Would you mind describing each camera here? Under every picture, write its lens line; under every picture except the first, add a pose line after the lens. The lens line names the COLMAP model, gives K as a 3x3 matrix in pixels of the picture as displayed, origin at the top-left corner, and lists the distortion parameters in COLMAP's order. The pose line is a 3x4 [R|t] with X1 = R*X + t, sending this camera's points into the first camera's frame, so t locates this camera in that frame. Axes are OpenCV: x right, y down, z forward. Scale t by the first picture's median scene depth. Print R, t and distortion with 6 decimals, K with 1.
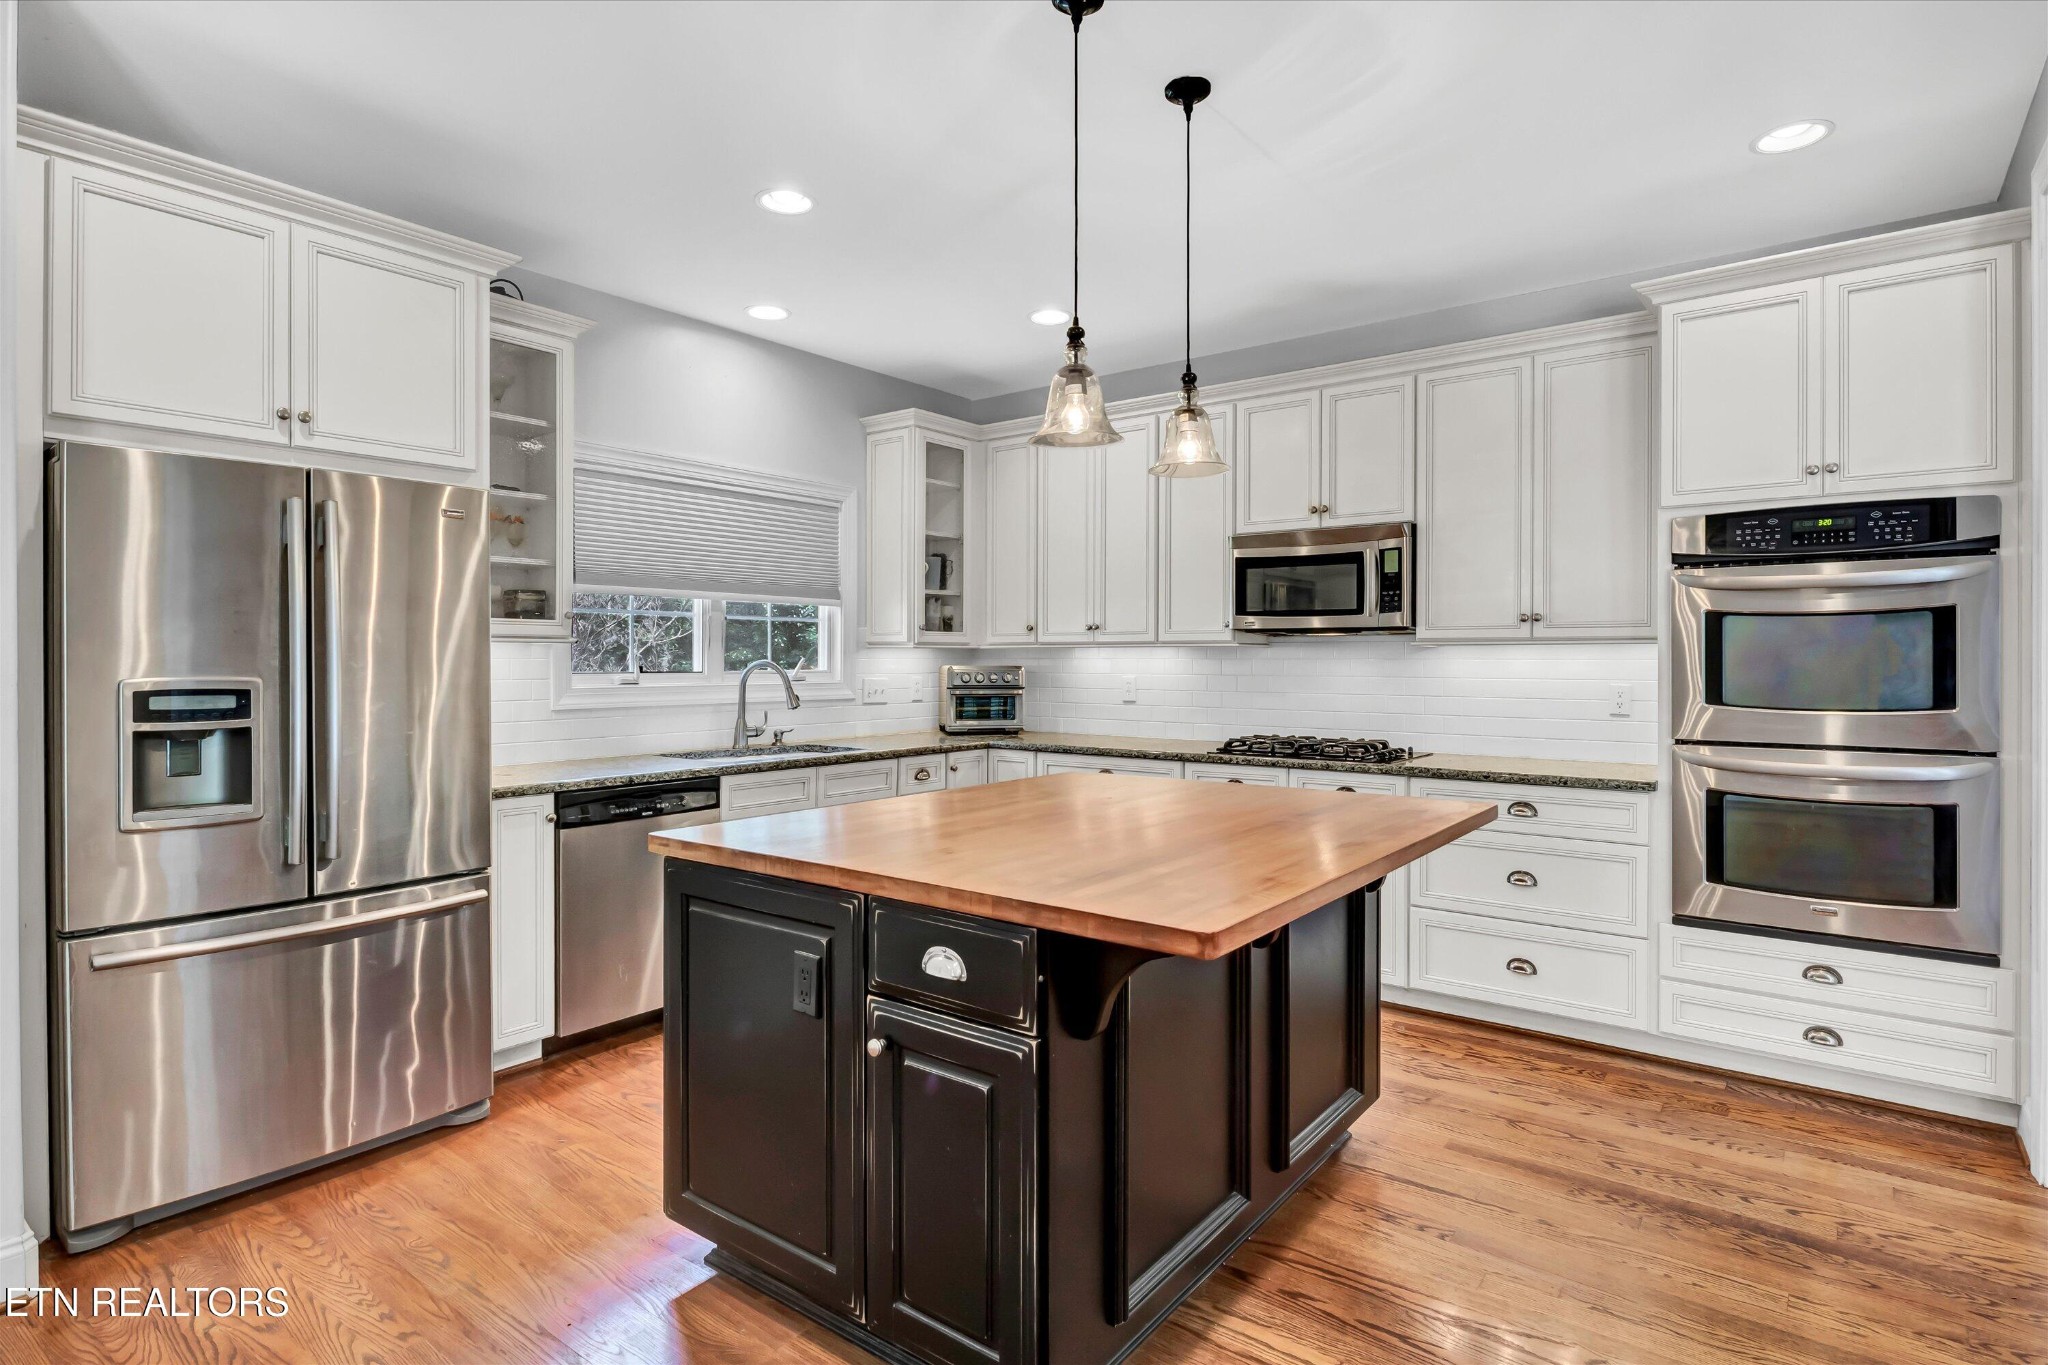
lens RADIAL K [[1049.7, 0, 1022.7], [0, 1049.7, 670.2], [0, 0, 1]] dist [-0.004418, -0.002073]
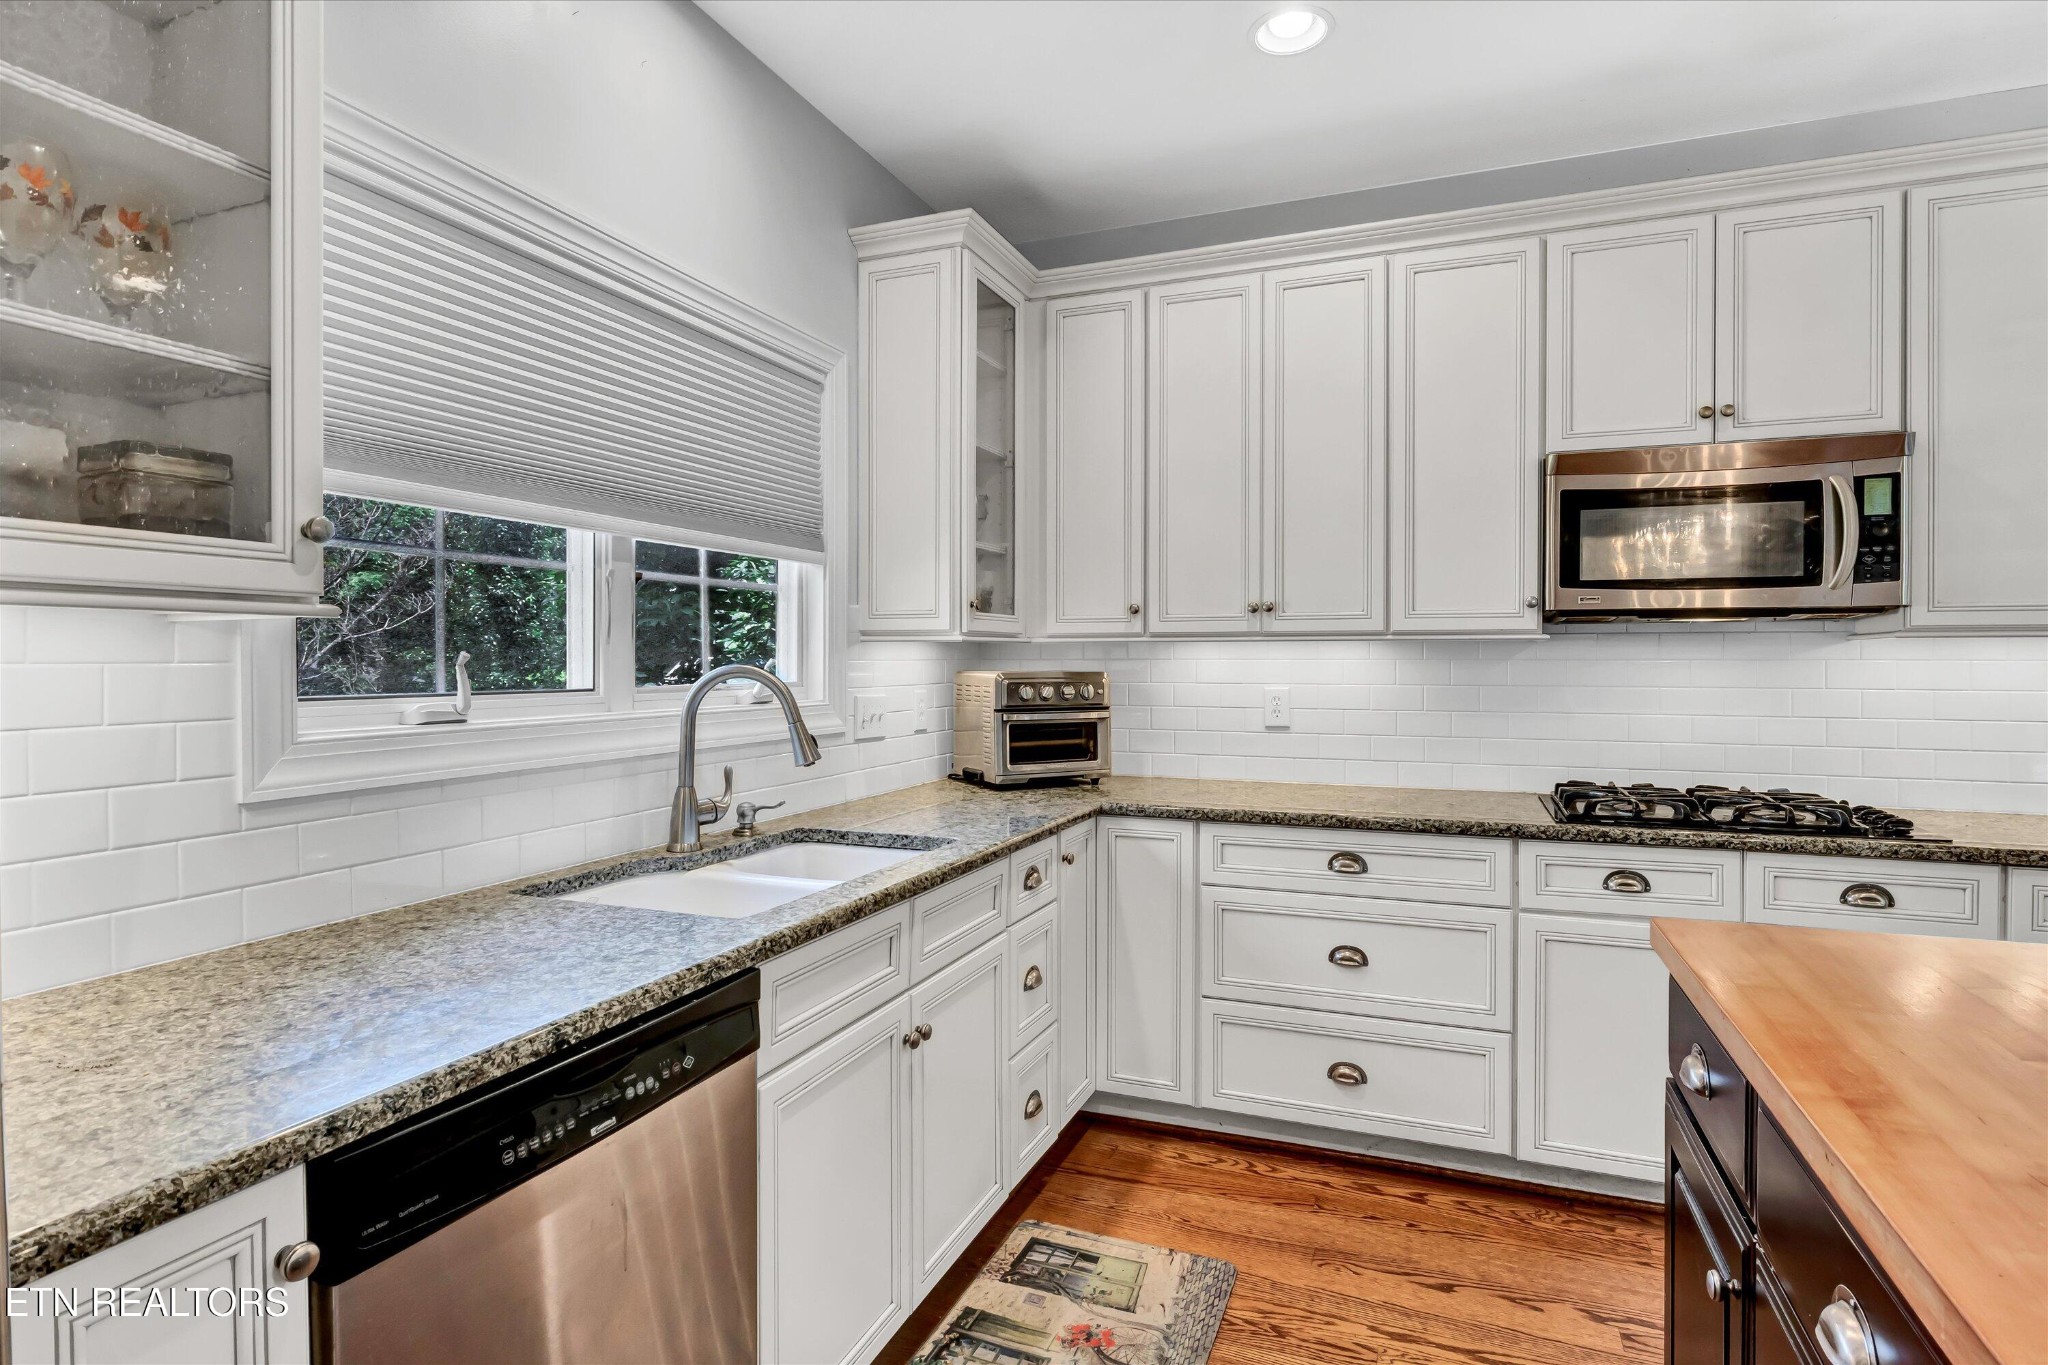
lens RADIAL K [[1049.7, 0, 1028.6], [0, 1049.7, 672.9], [0, 0, 1]] dist [-0.004418, -0.002073]
pose [[0.962119, -0.003141, 0.272611, -0.274286], [0.002881, 0.999995, 0.001353, -0.005634], [-0.272614, -0.000517, 0.962123, 0.556218]]
